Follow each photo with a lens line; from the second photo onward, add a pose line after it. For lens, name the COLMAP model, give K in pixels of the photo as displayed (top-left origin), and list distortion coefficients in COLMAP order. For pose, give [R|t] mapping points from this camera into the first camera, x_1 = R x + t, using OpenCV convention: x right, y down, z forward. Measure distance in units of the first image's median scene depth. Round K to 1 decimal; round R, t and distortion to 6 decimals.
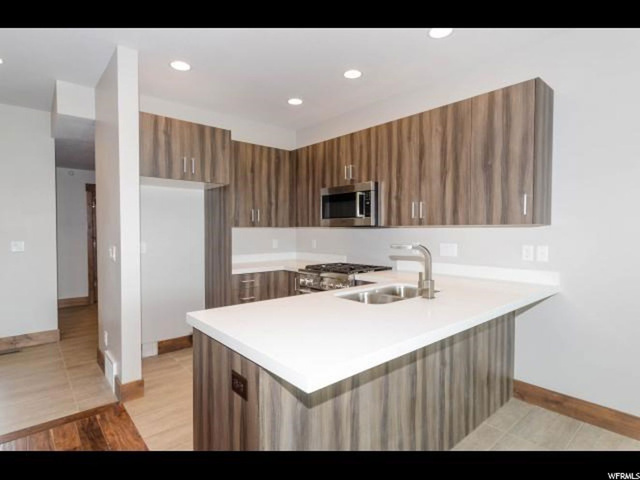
lens RADIAL K [[316.3, 0, 321.7], [0, 316.3, 237.9], [0, 0, 1]] dist [0.000825, -0.000394]
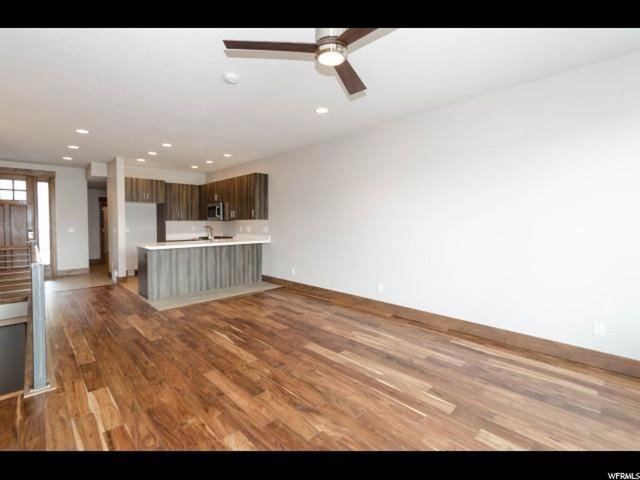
lens RADIAL K [[282.5, 0, 318.4], [0, 282.5, 229.6], [0, 0, 1]] dist [0.002080, 0.000608]
pose [[0.998970, -0.006537, 0.044893, 0.804023], [0.006376, 0.999973, 0.003738, 0.033974], [-0.044917, -0.003448, 0.998985, -1.240579]]
